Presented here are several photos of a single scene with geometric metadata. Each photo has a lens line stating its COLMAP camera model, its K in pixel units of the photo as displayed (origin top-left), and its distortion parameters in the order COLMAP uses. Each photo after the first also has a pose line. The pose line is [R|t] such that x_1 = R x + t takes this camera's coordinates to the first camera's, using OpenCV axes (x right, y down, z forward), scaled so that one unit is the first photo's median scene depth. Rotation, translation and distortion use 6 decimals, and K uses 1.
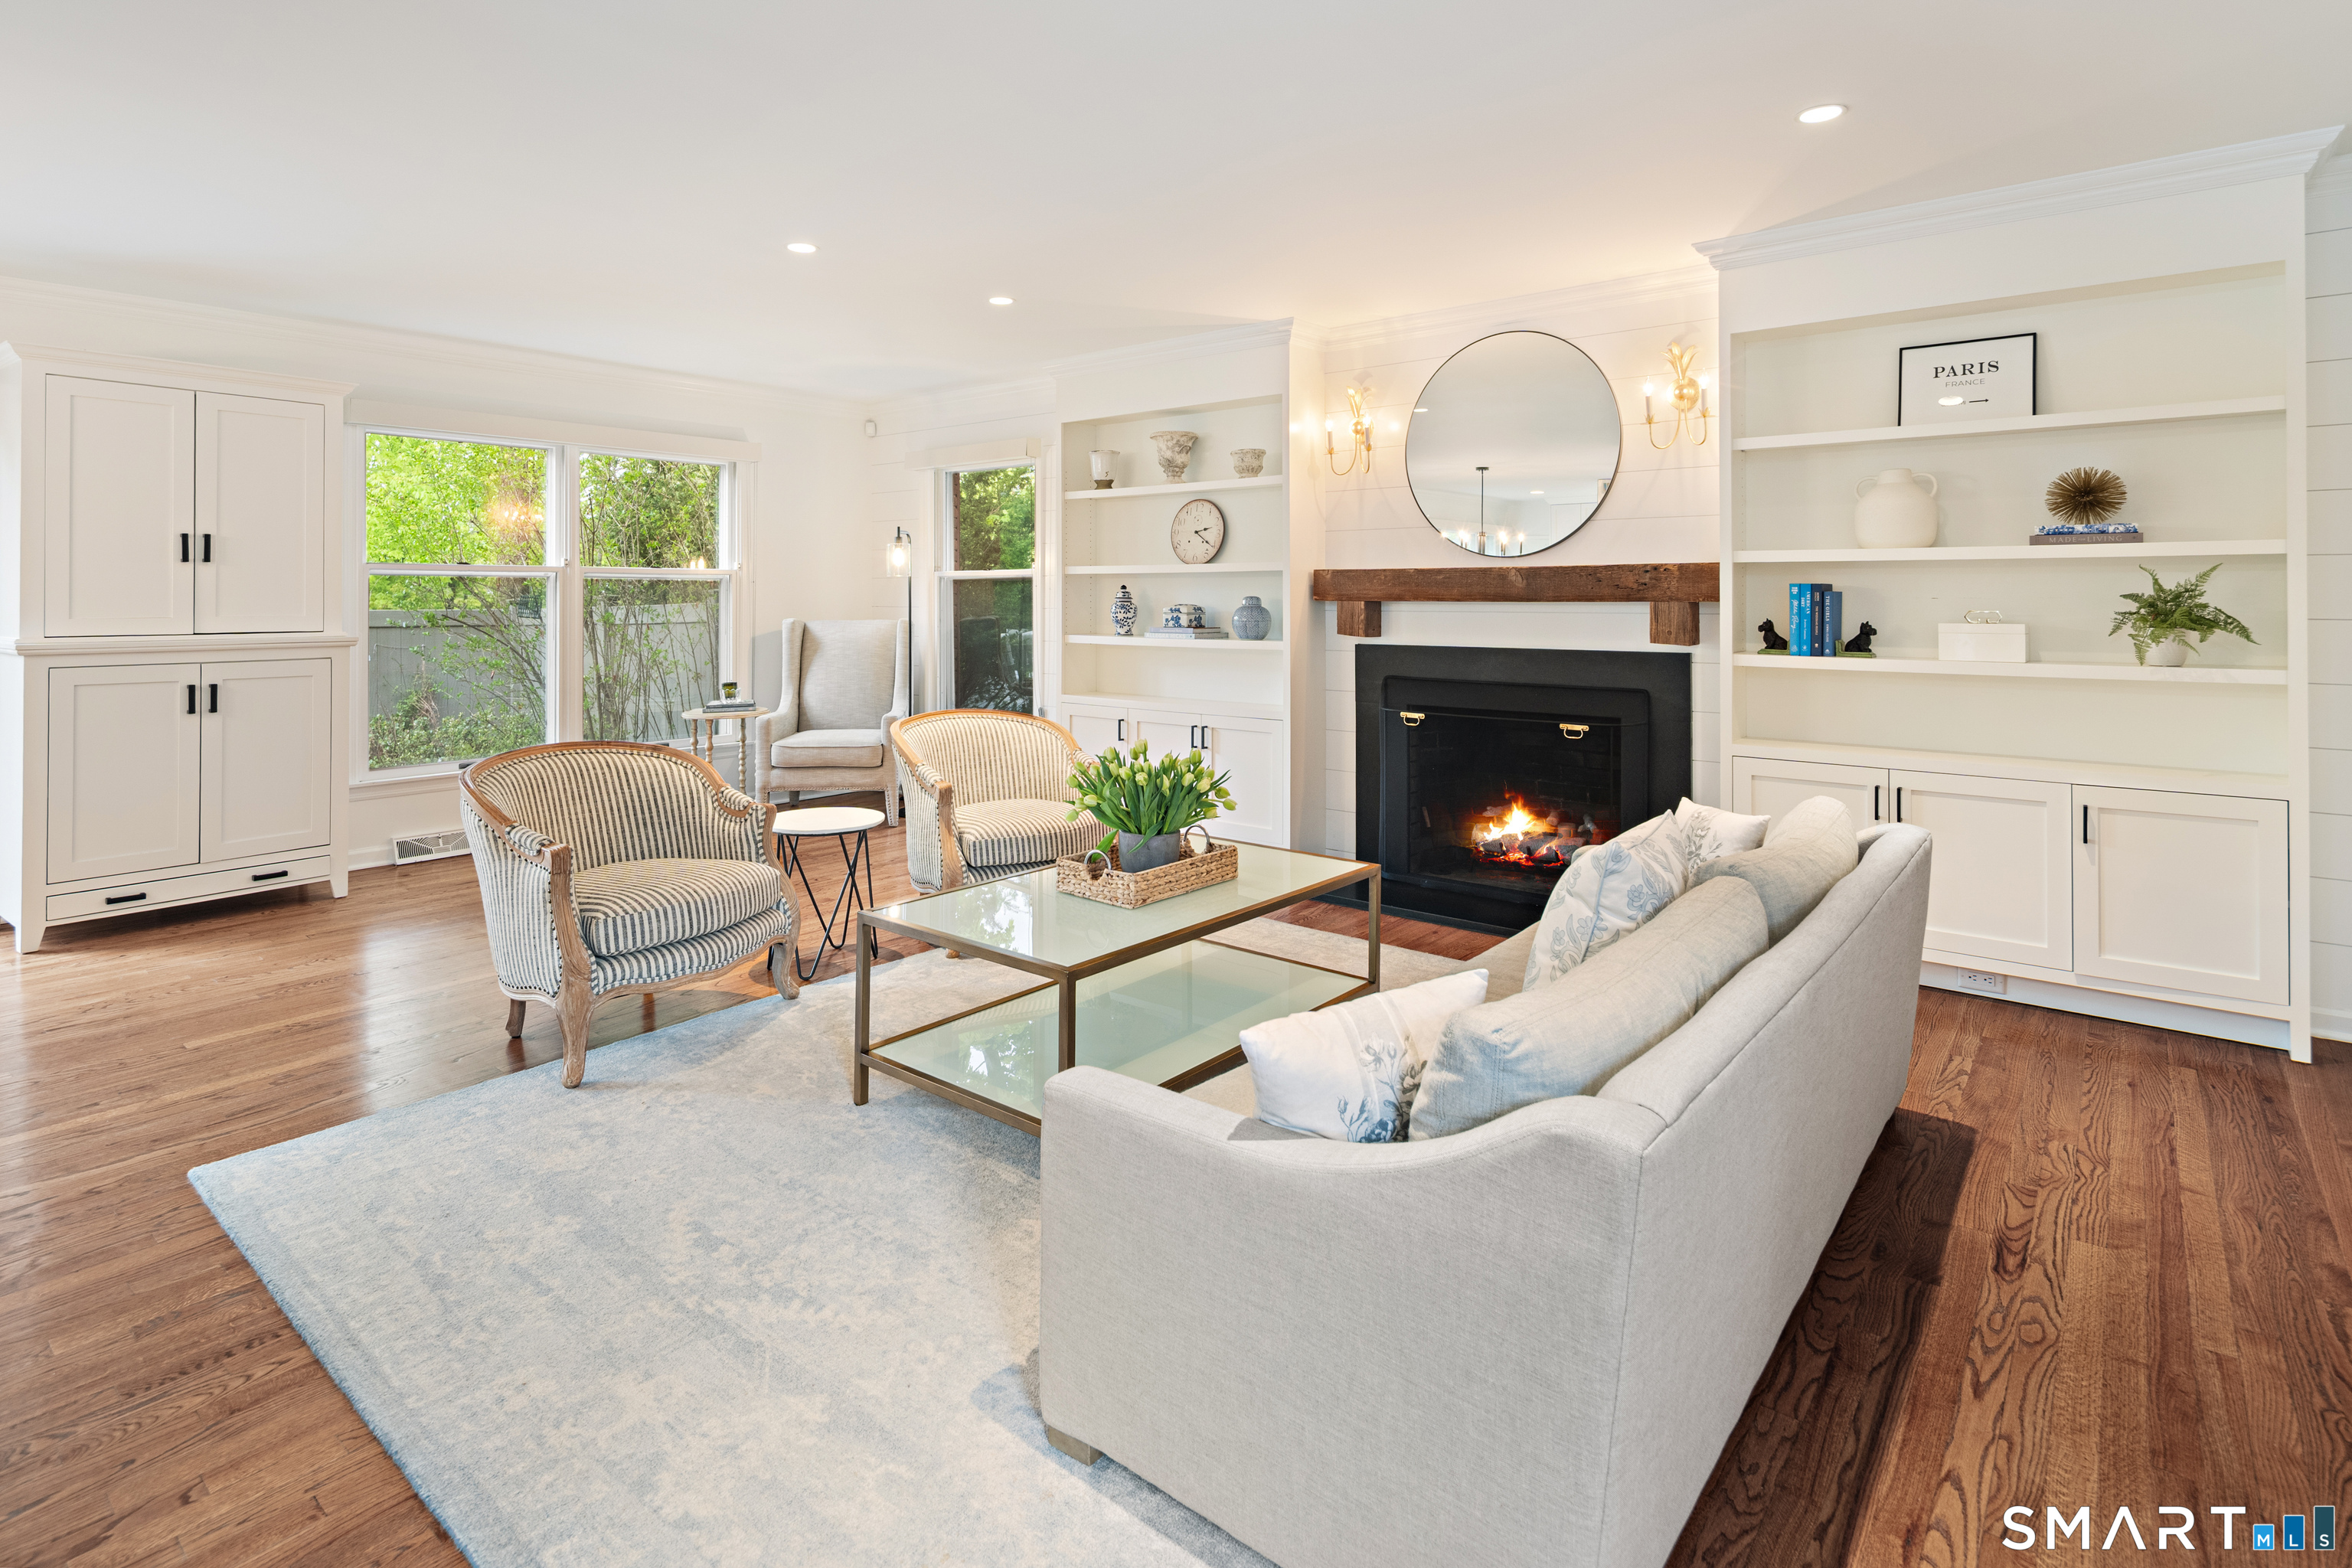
lens RADIAL K [[1151.0, 0, 1181.8], [0, 1151.0, 620.7], [0, 0, 1]] dist [0.000132, -0.001923]
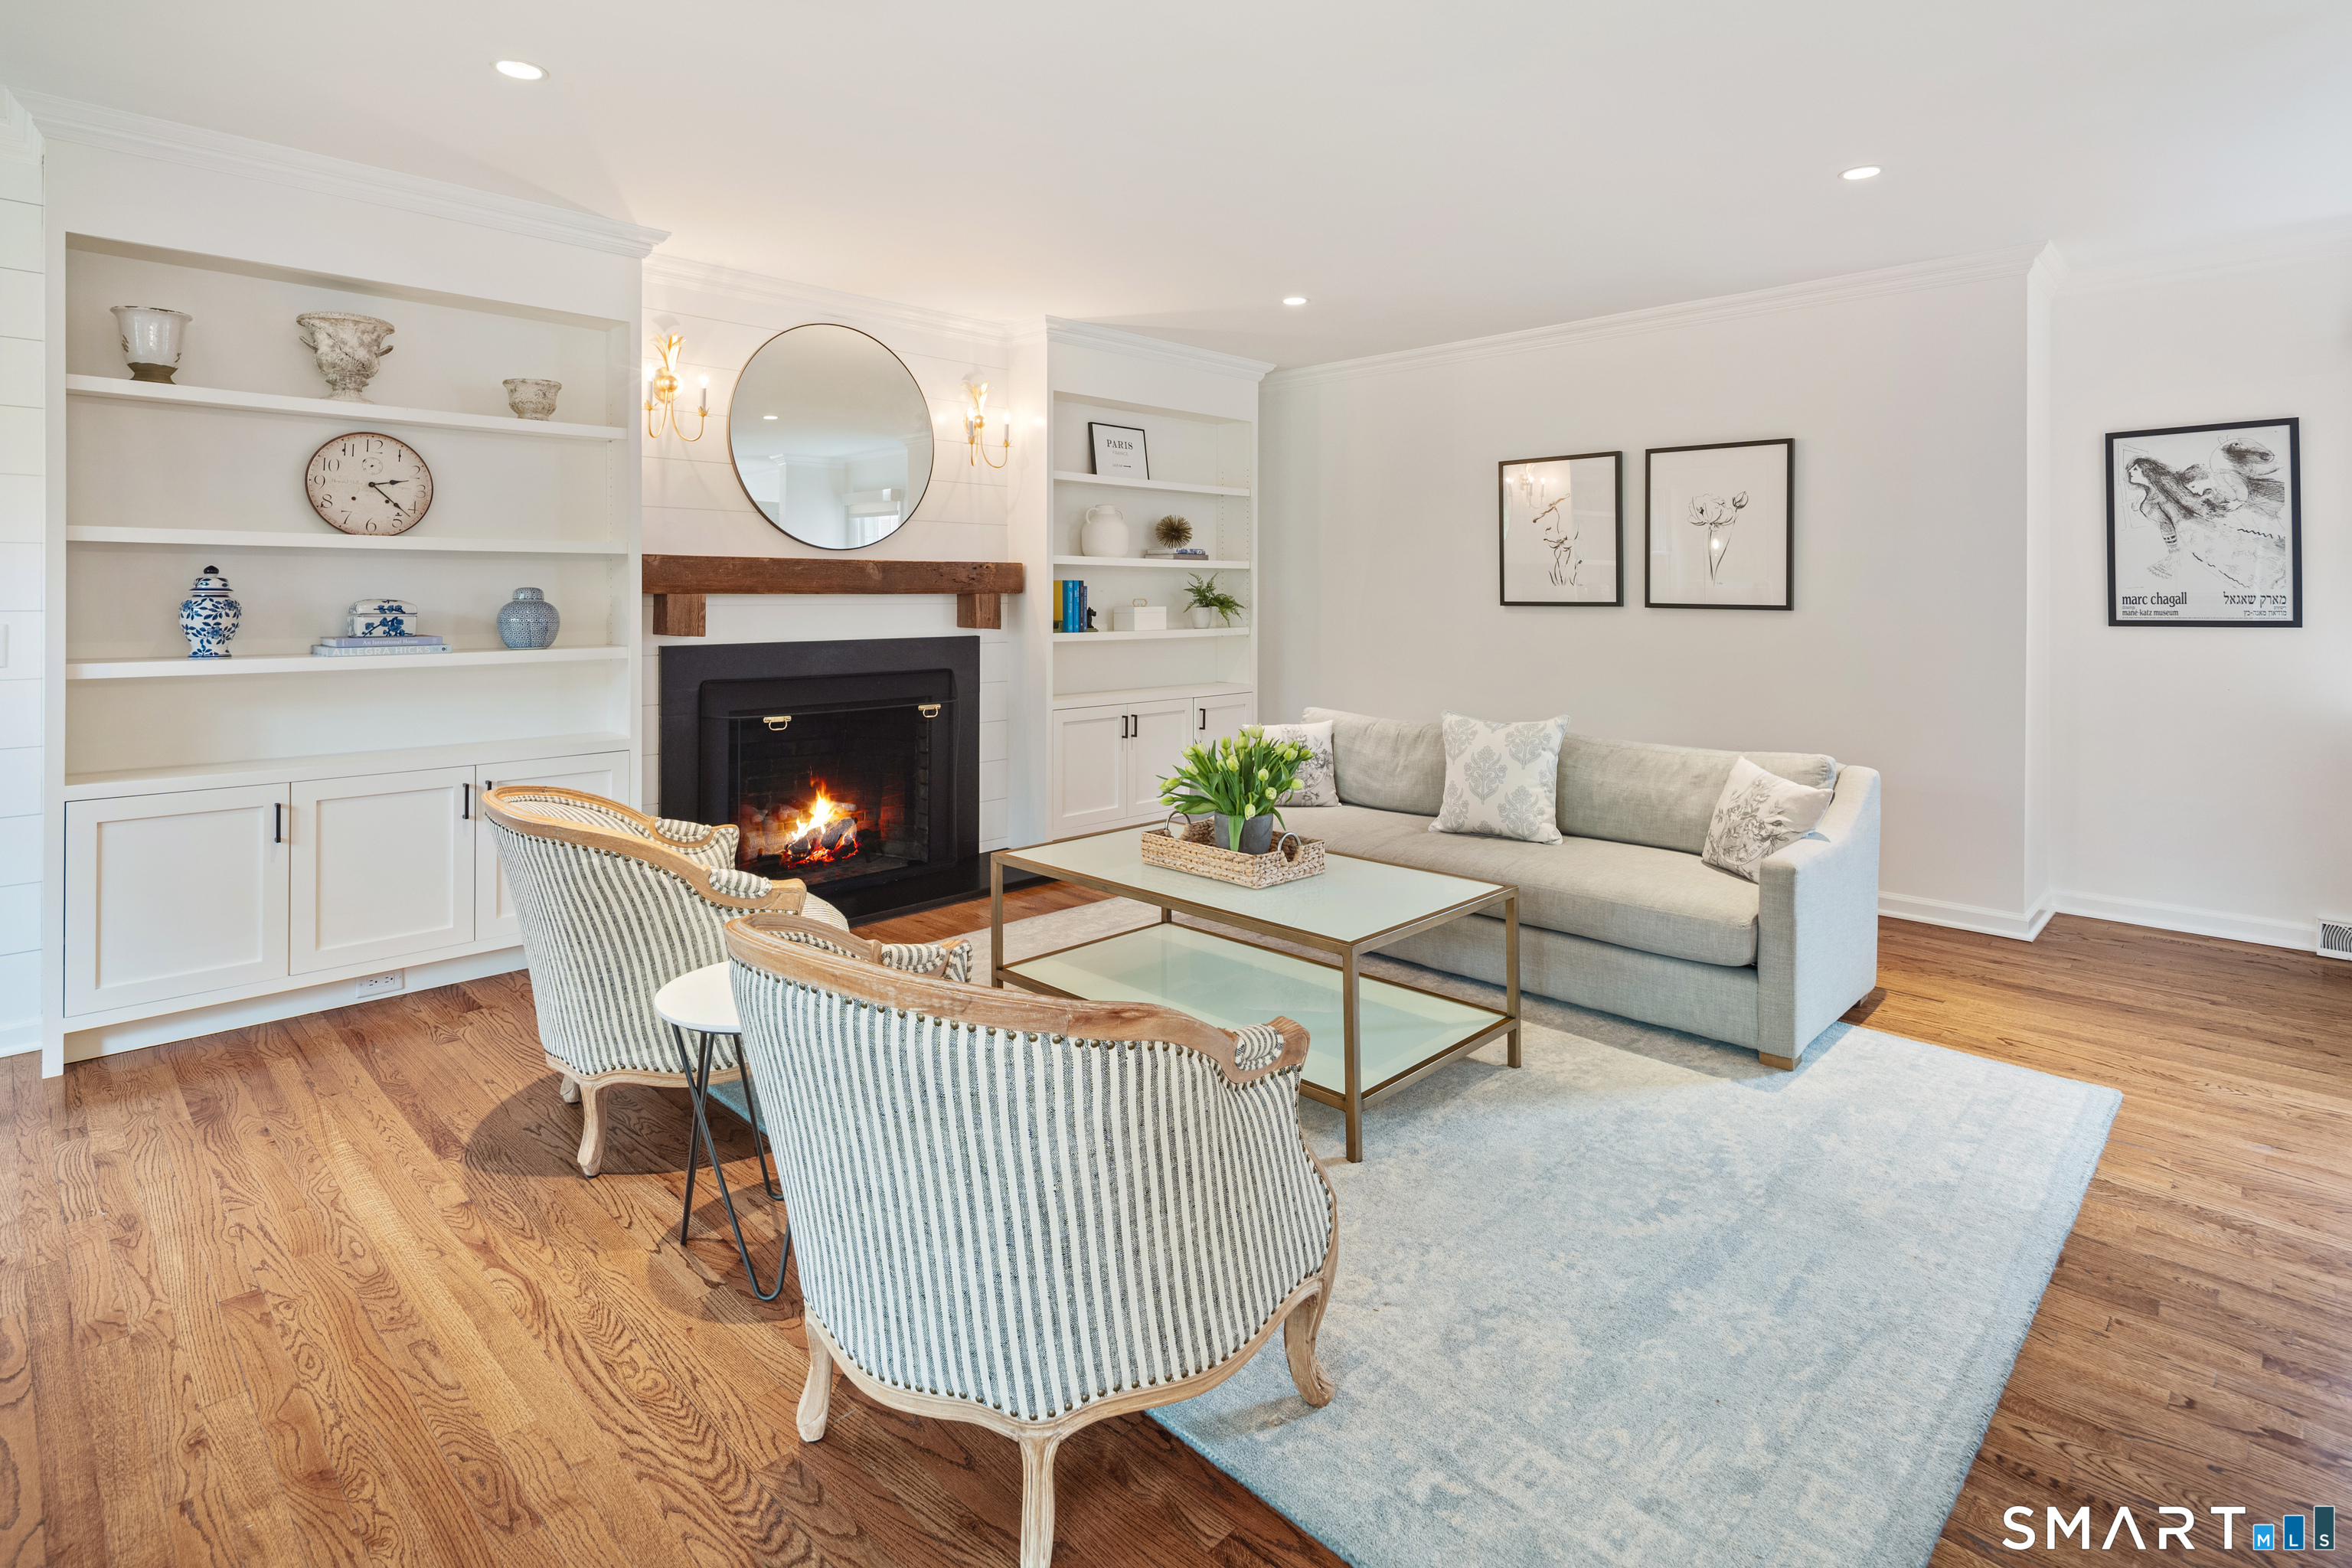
lens RADIAL K [[1164.9, 0, 1170.2], [0, 1164.9, 584.9], [0, 0, 1]] dist [0.012928, -0.006548]
pose [[0.104591, 0.008759, 0.994477, -0.684646], [0.022490, 0.999685, -0.011170, -0.006499], [-0.994261, 0.023534, 0.104361, 0.601055]]
